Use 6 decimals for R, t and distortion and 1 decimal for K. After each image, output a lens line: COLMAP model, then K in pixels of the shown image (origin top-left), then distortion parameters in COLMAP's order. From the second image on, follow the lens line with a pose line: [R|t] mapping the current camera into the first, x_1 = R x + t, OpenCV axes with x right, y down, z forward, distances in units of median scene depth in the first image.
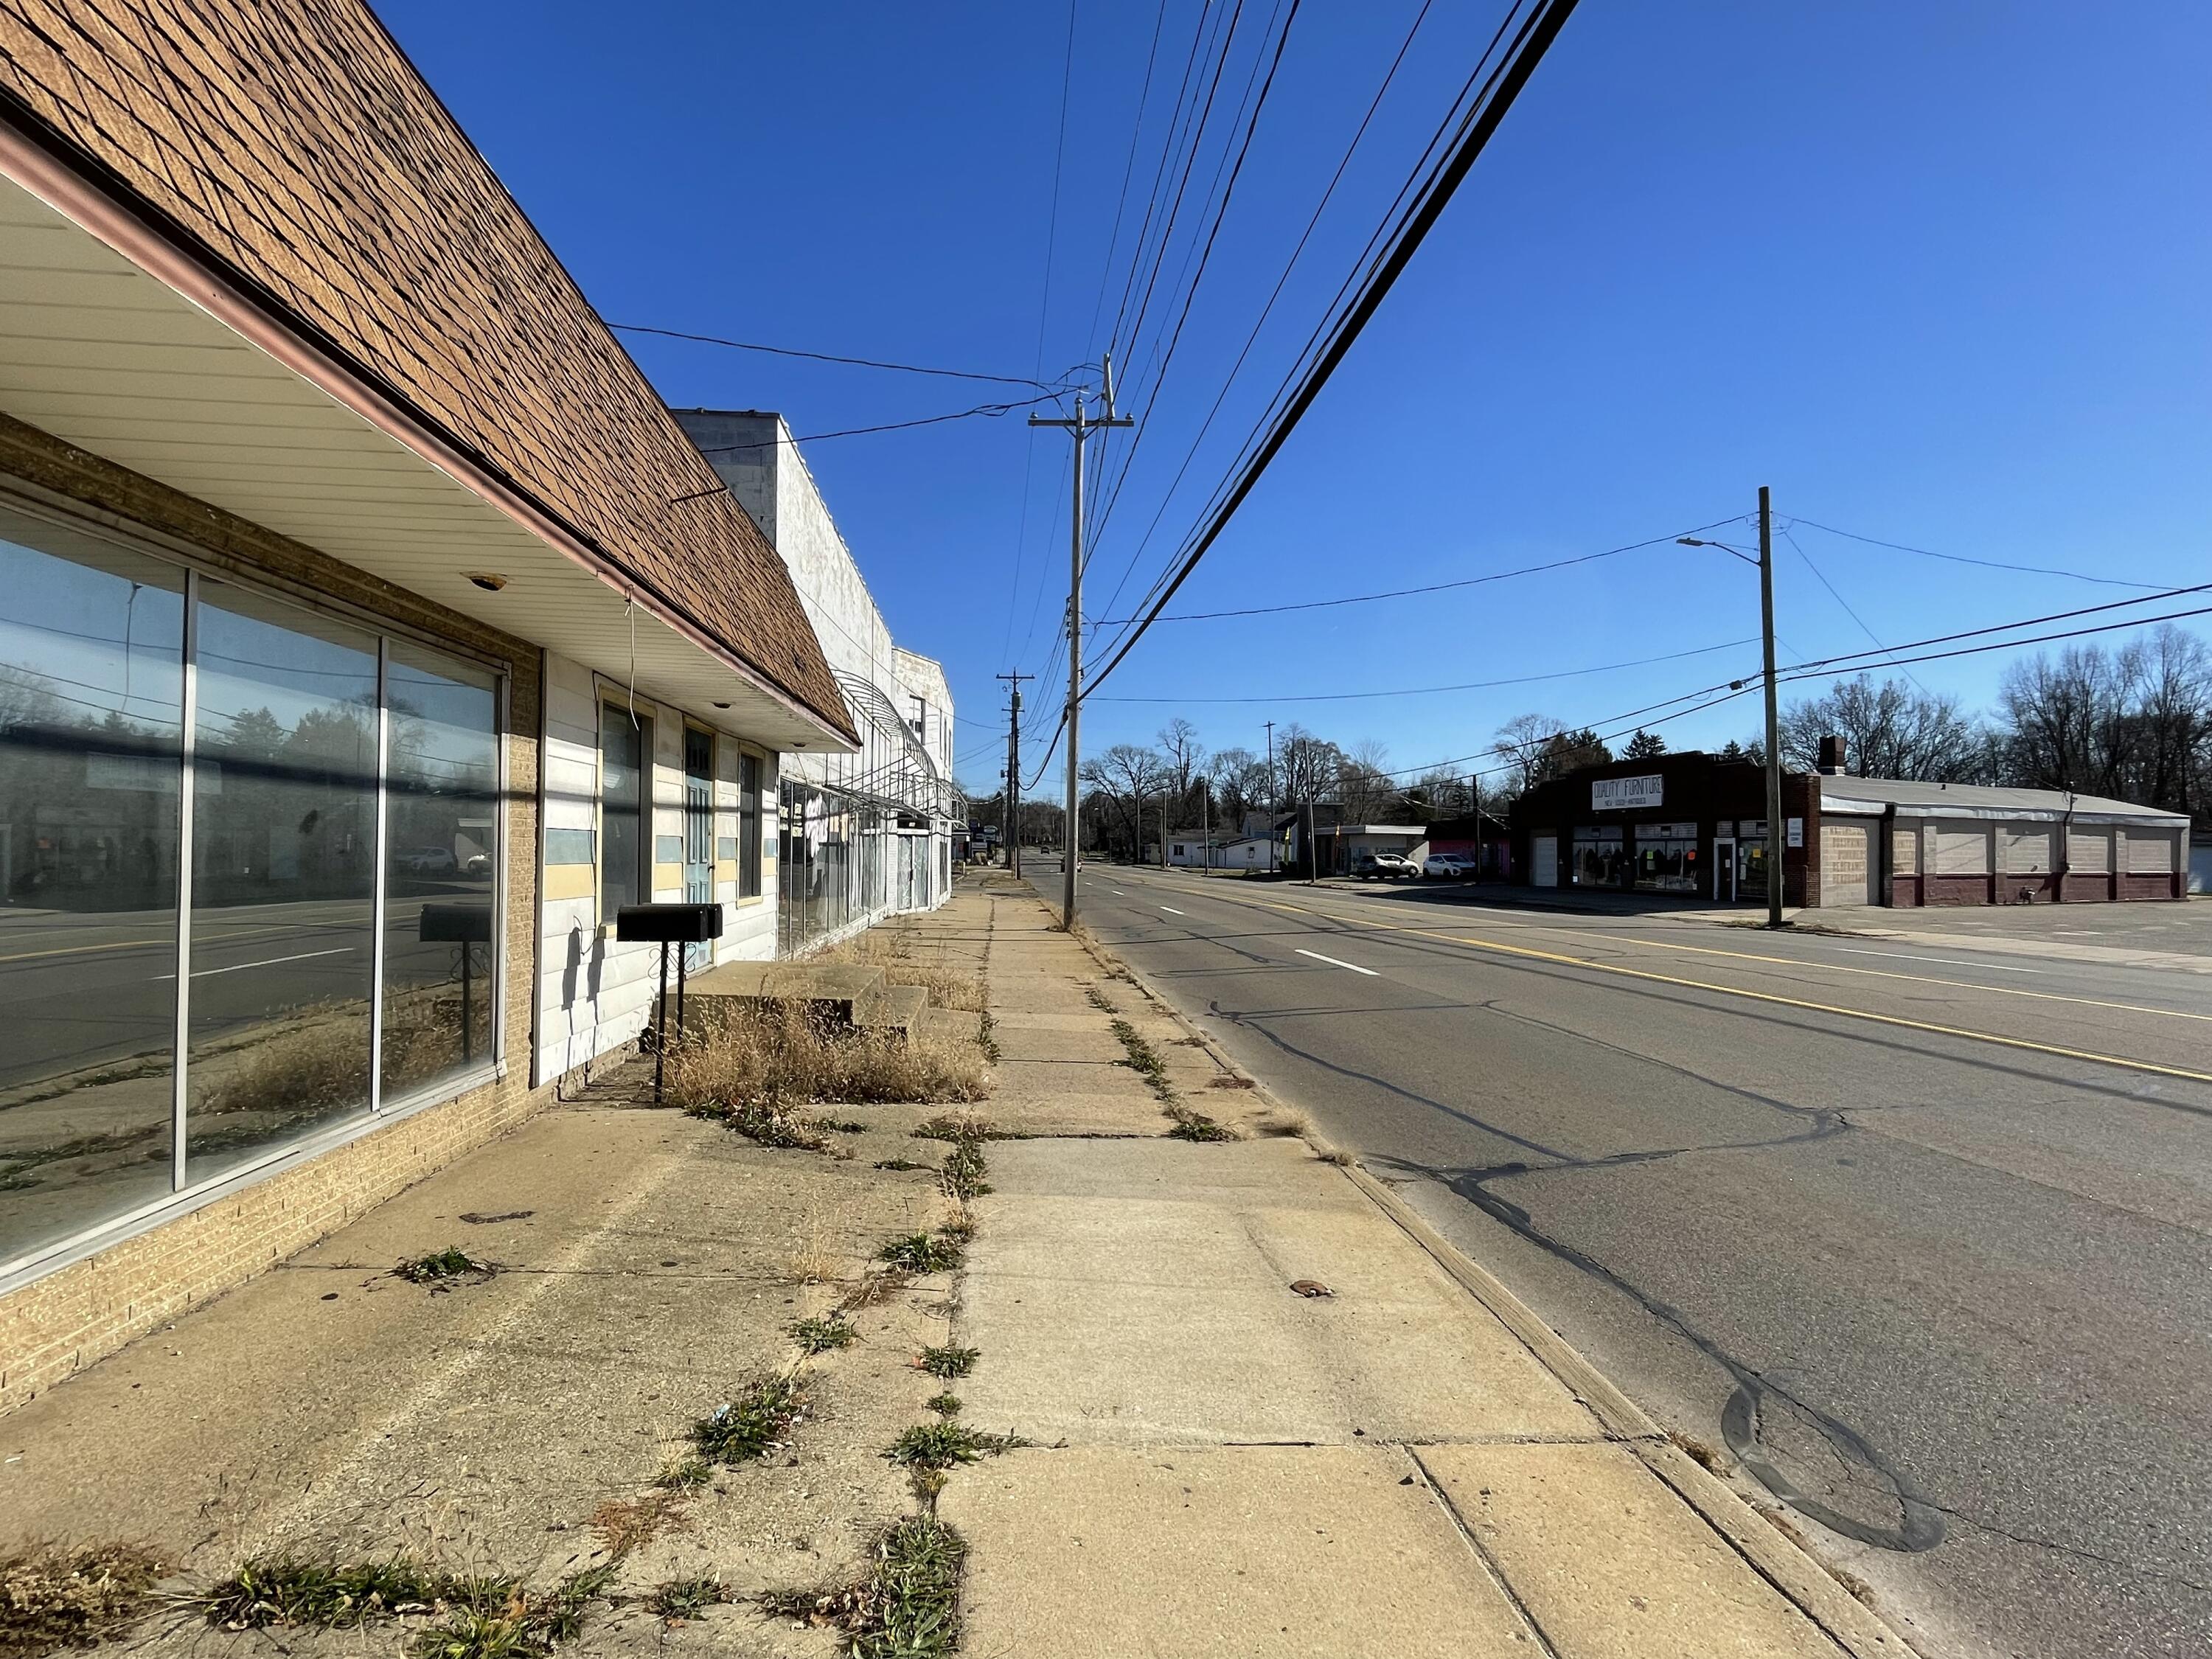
lens RADIAL K [[1055.9, 0, 1100.0], [0, 1055.9, 830.1], [0, 0, 1]] dist [-0.005743, 0.000483]
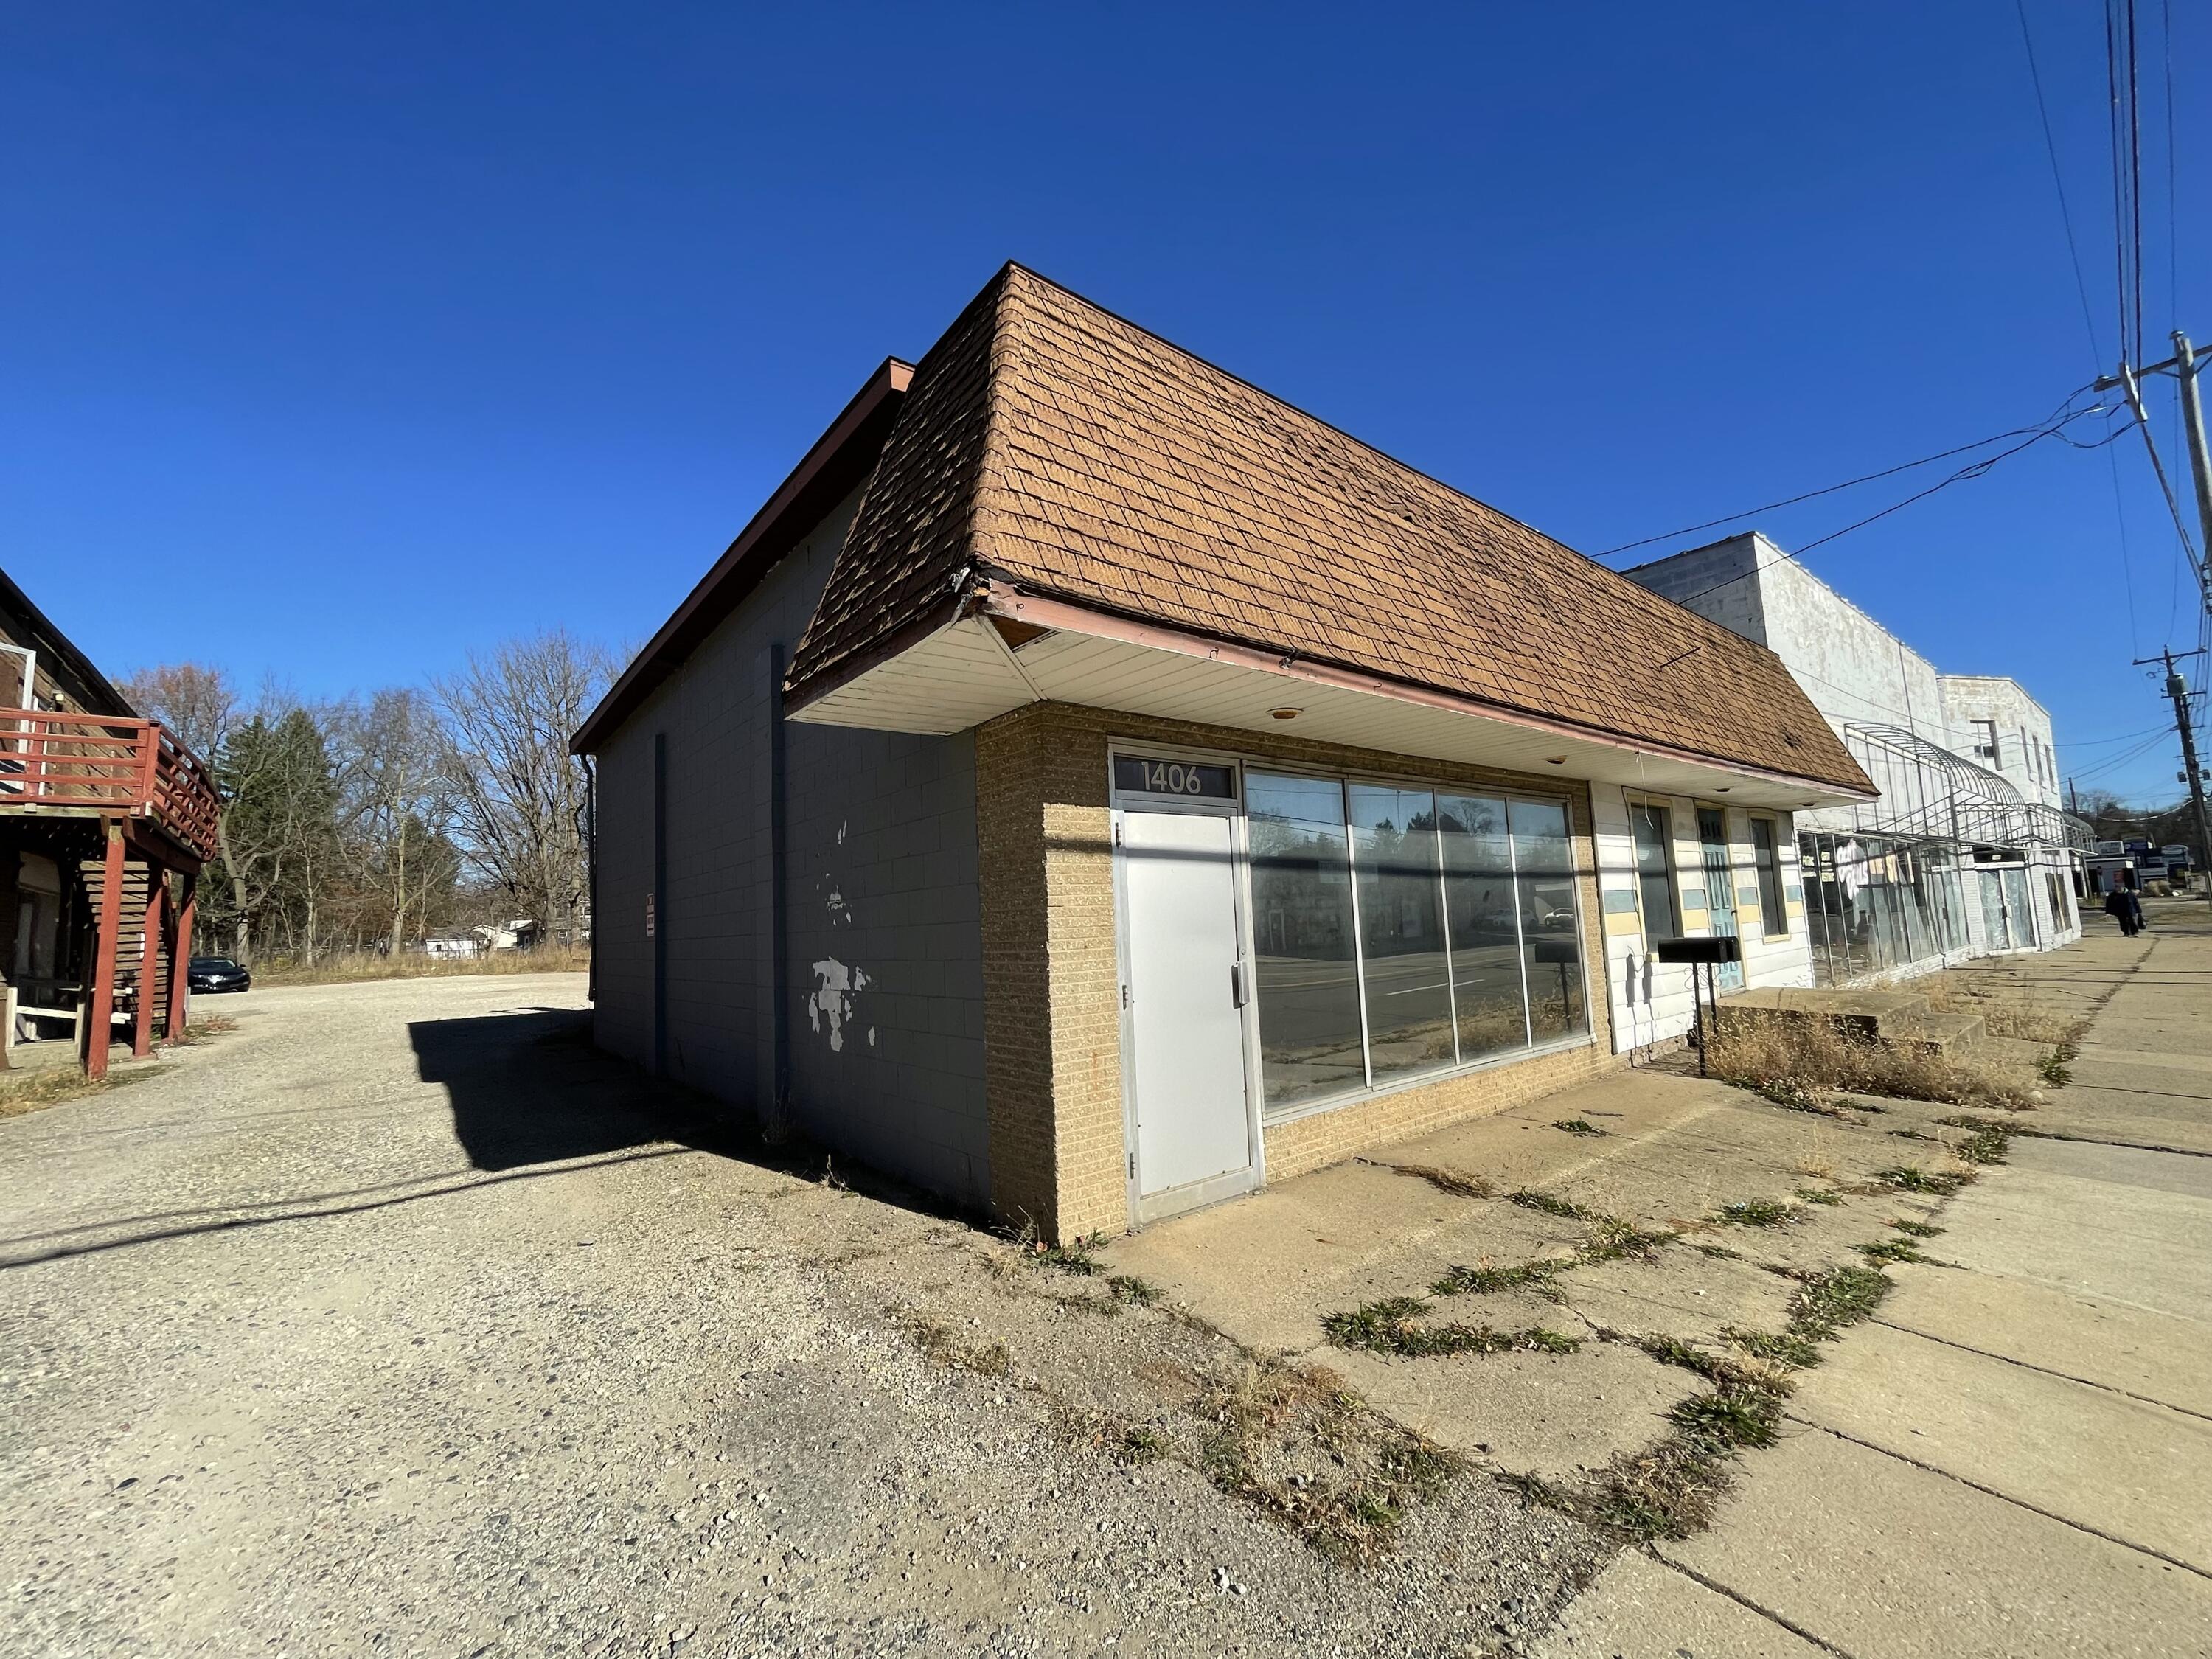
lens RADIAL K [[895.5, 0, 1112.0], [0, 895.5, 836.0], [0, 0, 1]] dist [-0.000755, -0.001452]
pose [[0.554220, -0.117171, -0.824082, 0.187923], [0.066987, 0.993110, -0.096153, -0.003595], [0.829671, -0.001913, 0.558250, -0.370568]]
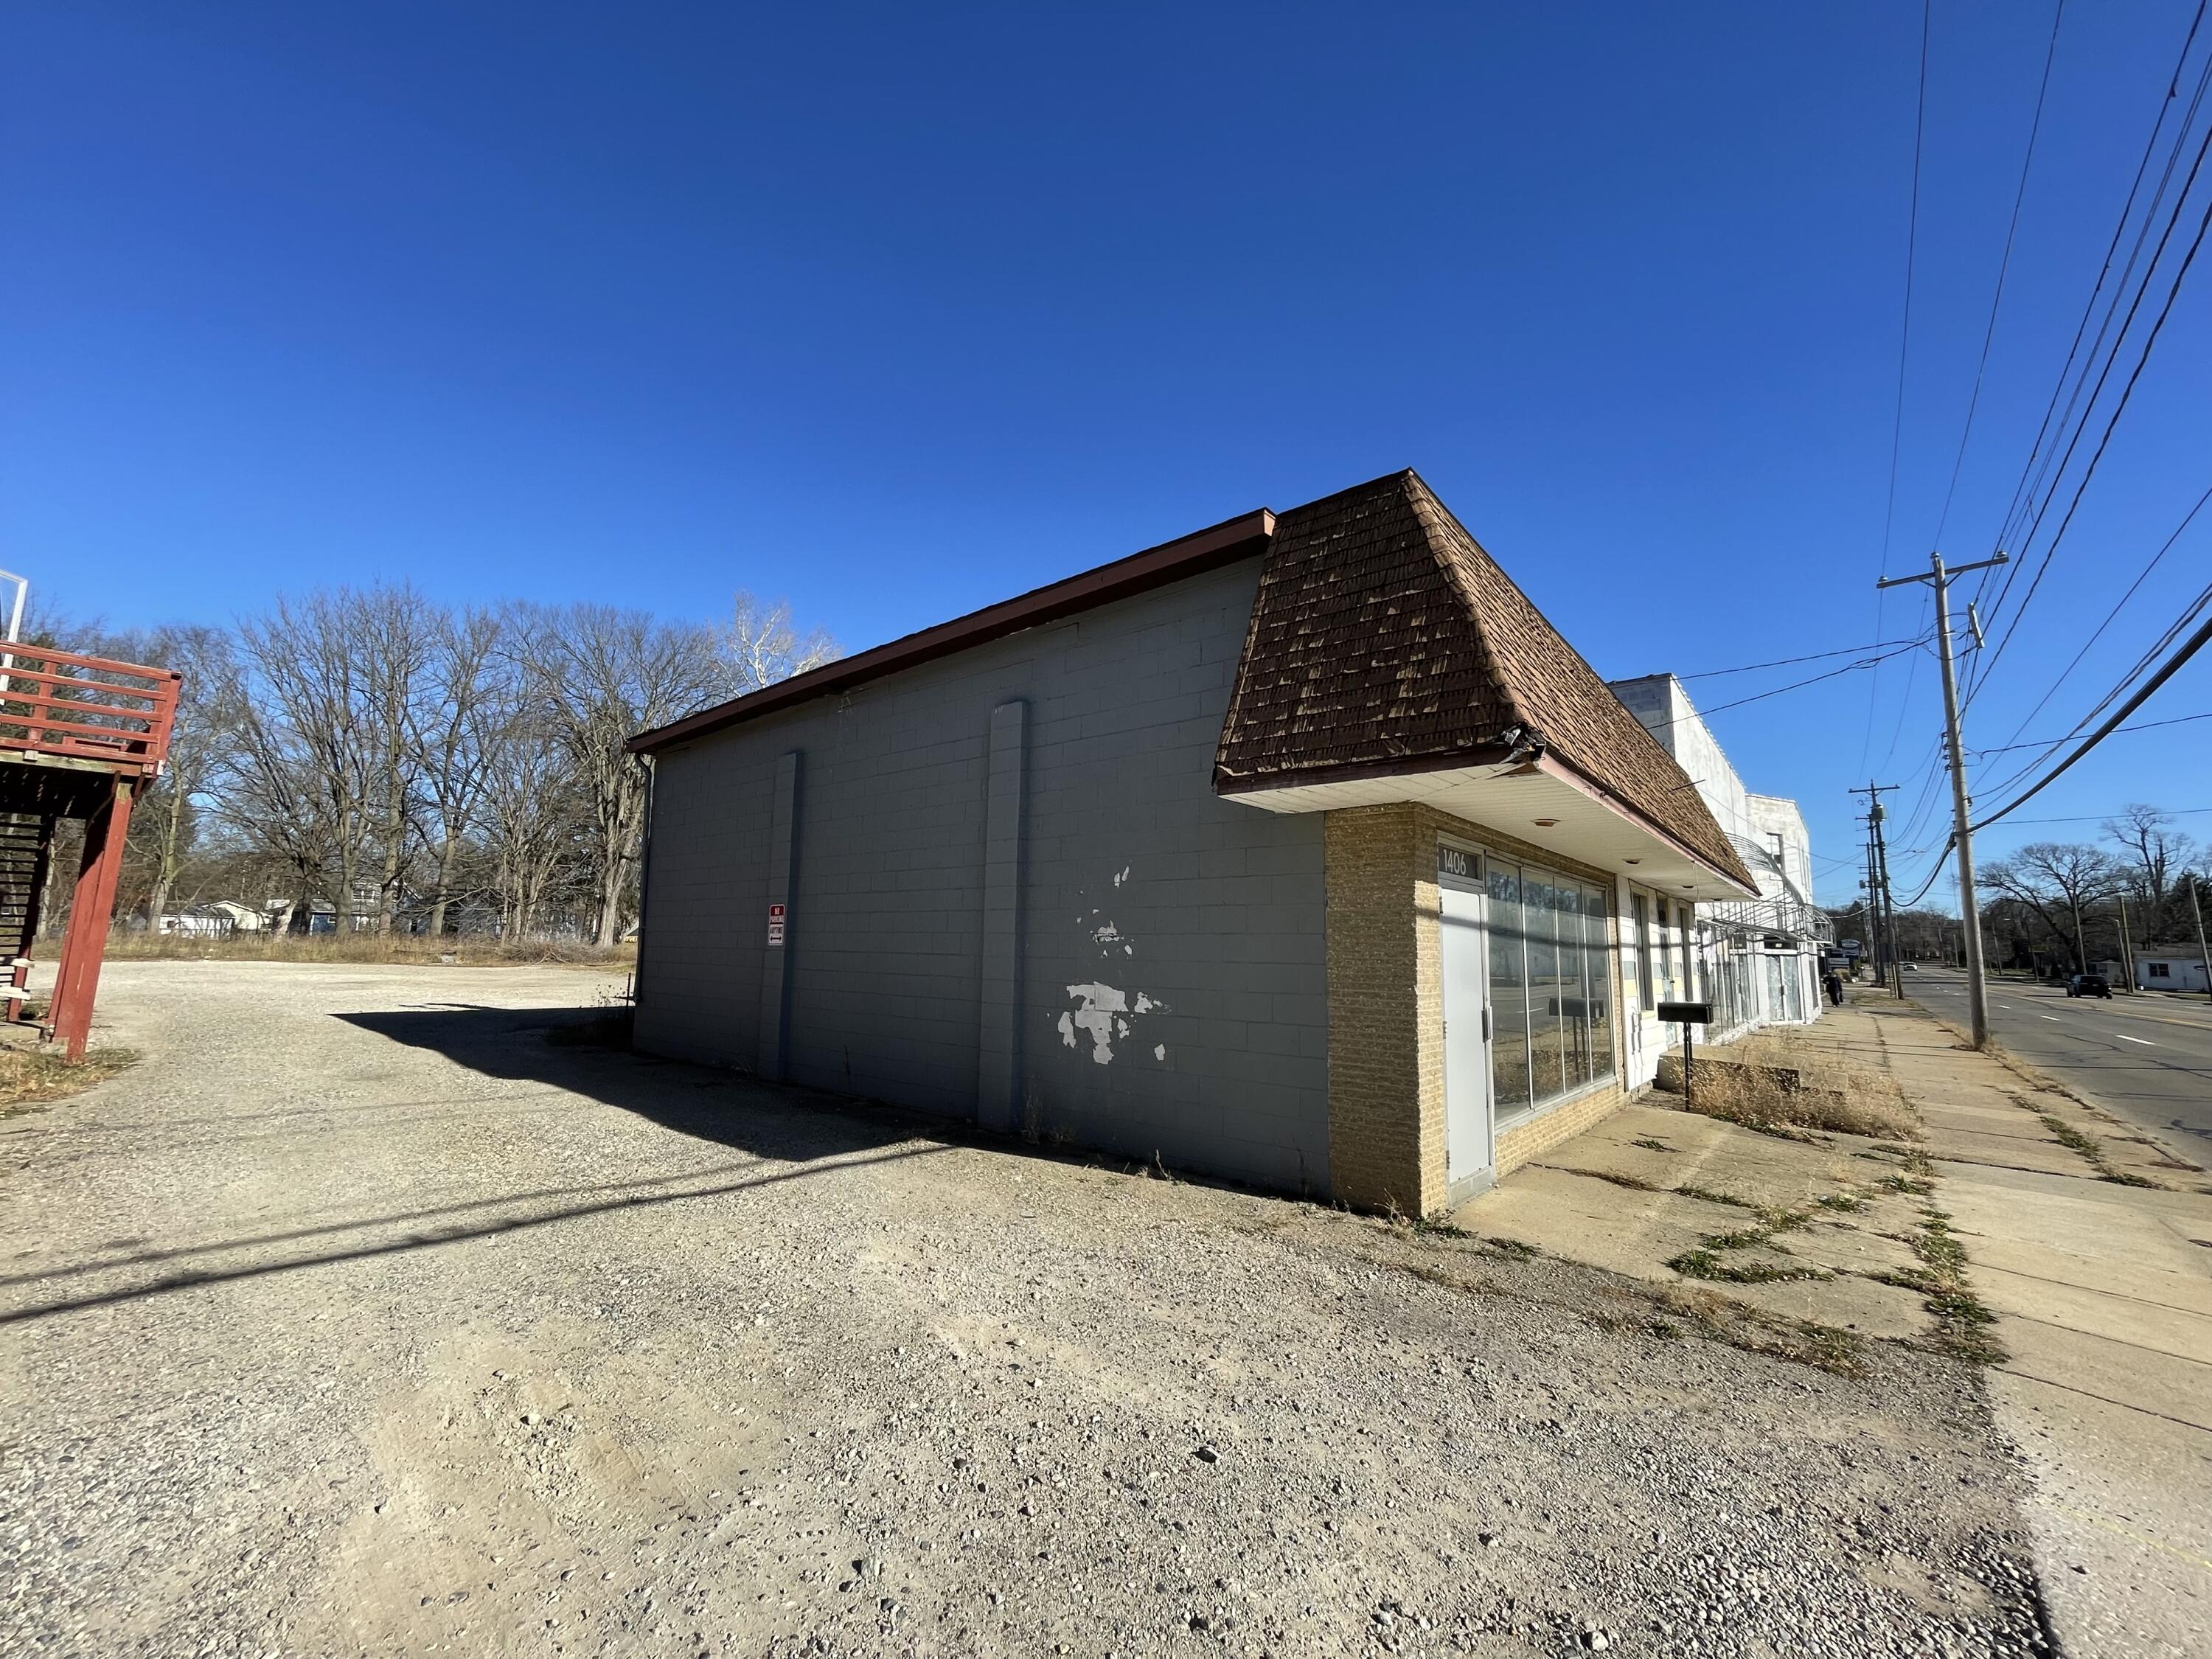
lens RADIAL K [[895.5, 0, 1112.8], [0, 895.5, 833.8], [0, 0, 1]] dist [-0.000755, -0.001452]
pose [[0.705608, -0.088596, -0.703043, 0.015657], [0.001918, 0.992388, -0.123133, -0.034464], [0.708600, 0.085535, 0.700407, -0.899057]]
